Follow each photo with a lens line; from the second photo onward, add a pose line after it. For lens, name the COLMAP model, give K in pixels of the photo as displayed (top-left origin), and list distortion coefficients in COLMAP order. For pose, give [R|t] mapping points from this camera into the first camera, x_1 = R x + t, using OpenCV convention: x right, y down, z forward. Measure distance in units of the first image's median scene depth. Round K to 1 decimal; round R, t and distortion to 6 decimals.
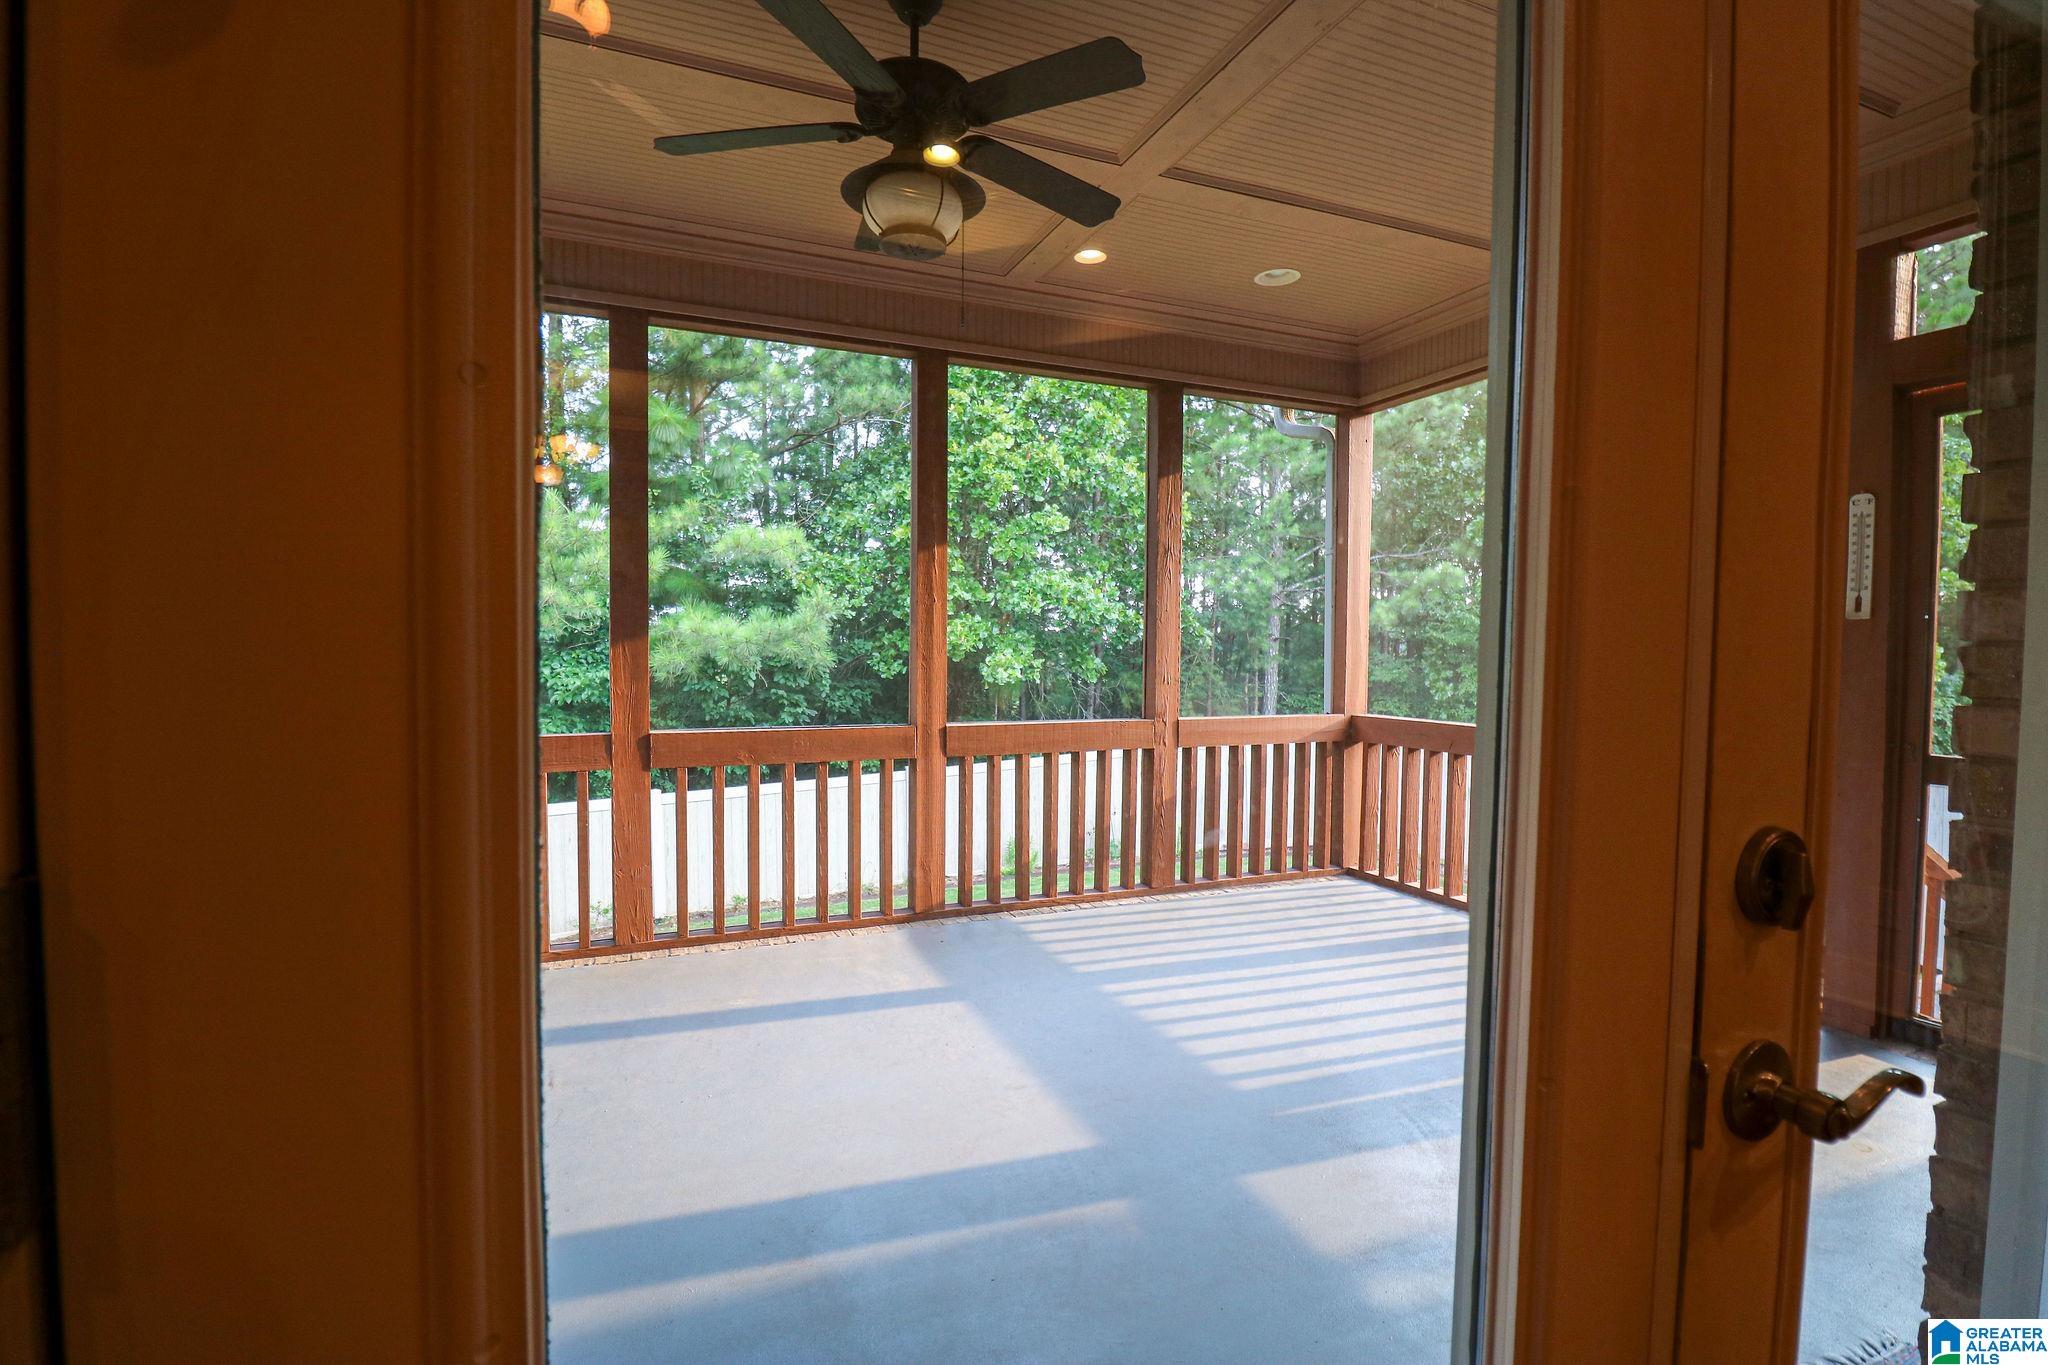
lens RADIAL K [[962.7, 0, 1027.5], [0, 962.7, 680.0], [0, 0, 1]] dist [0.007769, -0.013171]
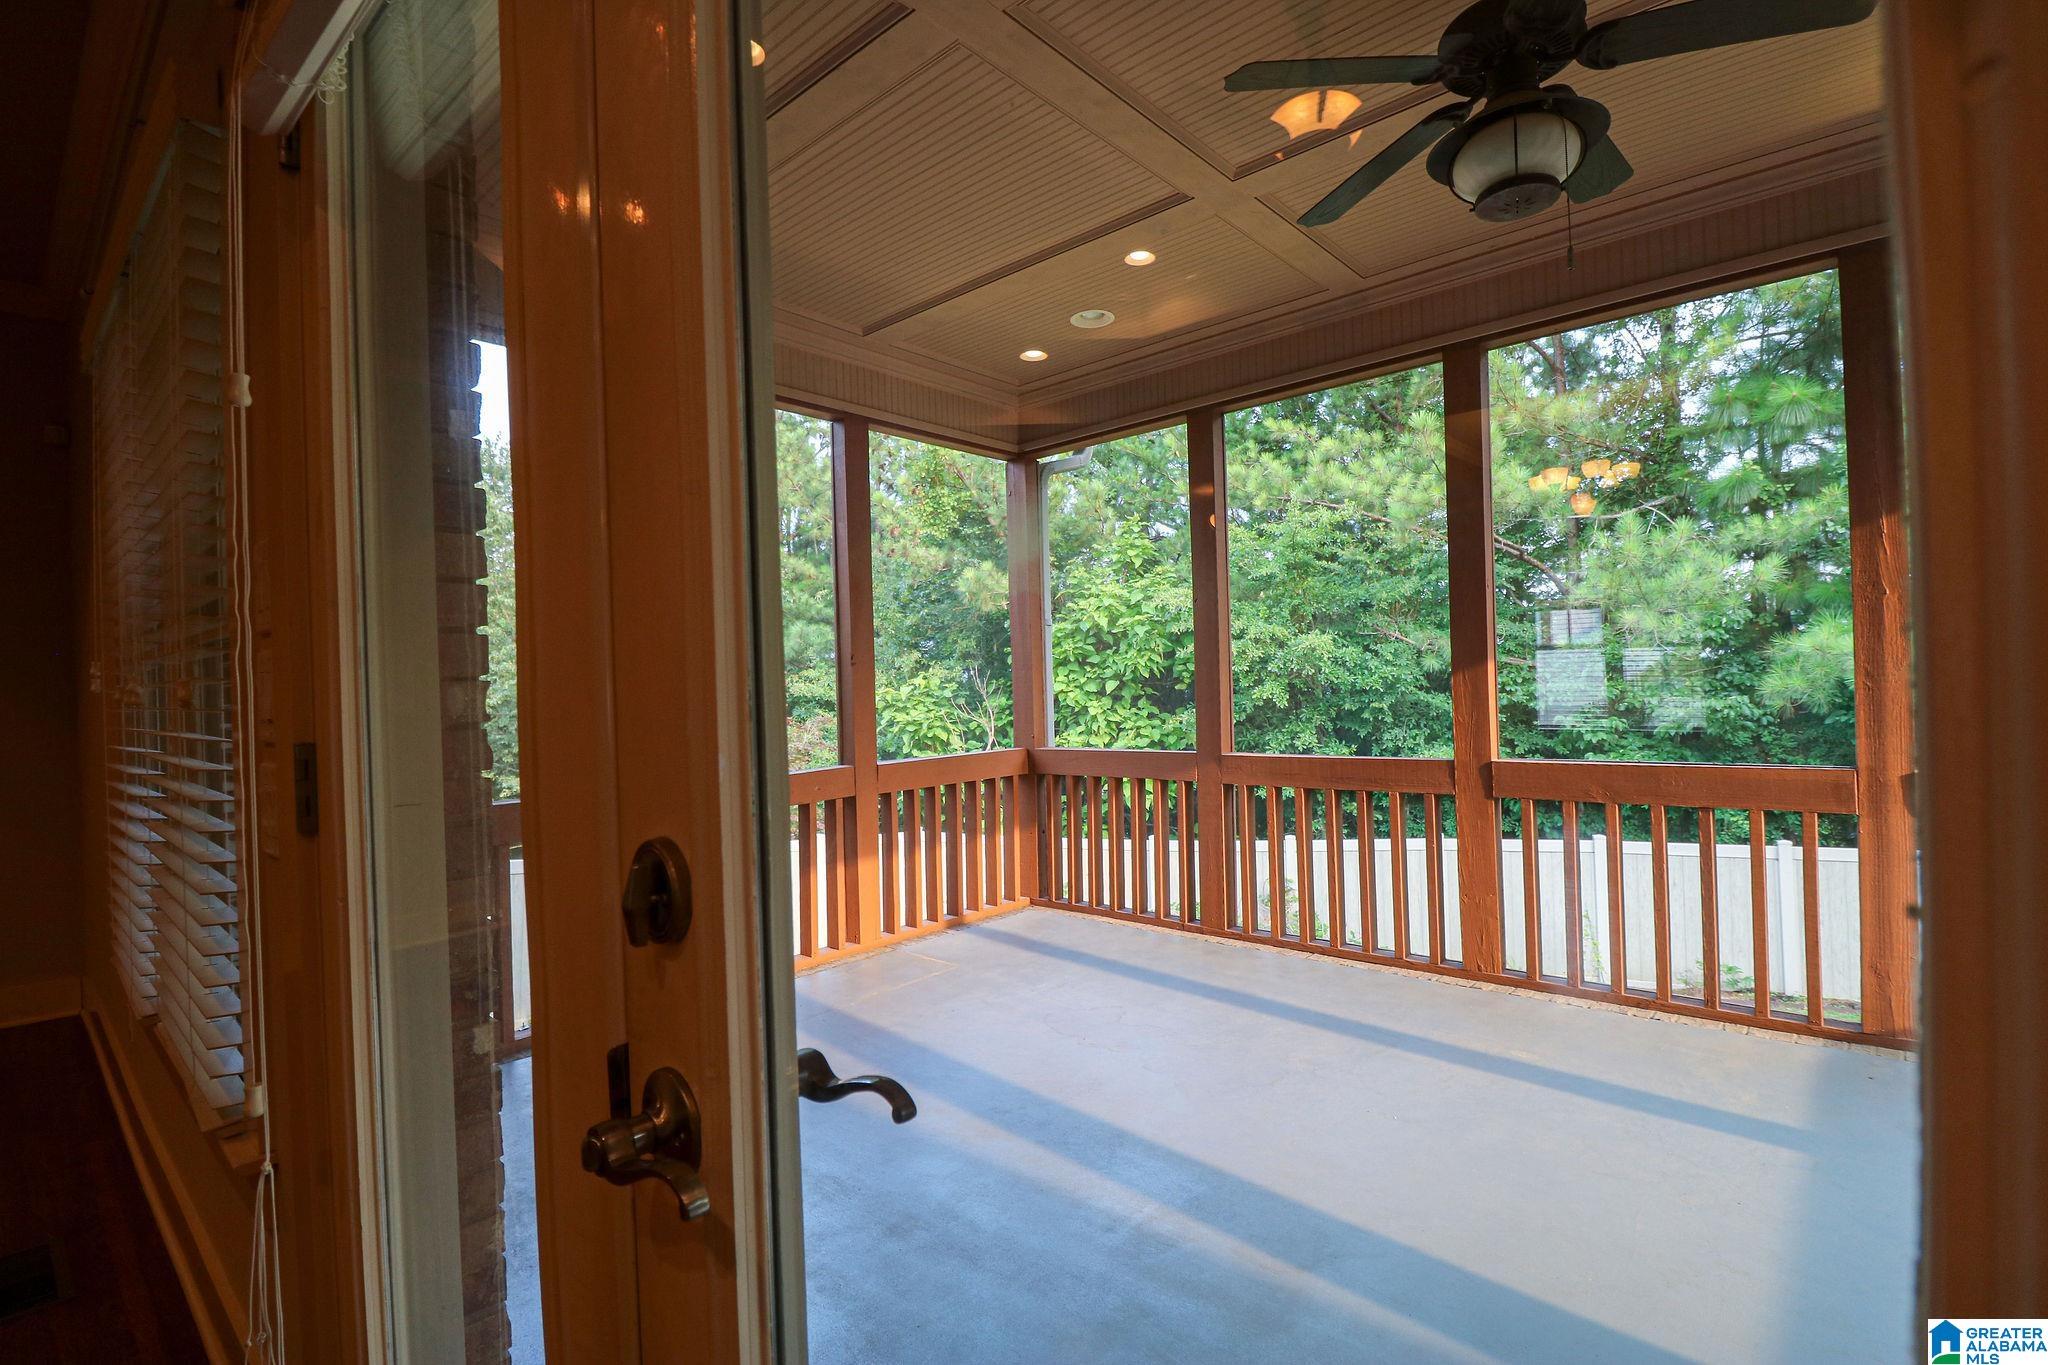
lens RADIAL K [[962.7, 0, 1027.5], [0, 962.7, 680.0], [0, 0, 1]] dist [0.007769, -0.013171]
pose [[0.431199, -0.028472, -0.901807, 0.286993], [-0.000225, 0.999499, -0.031664, 0.004754], [0.902257, 0.013856, 0.430977, 0.145565]]
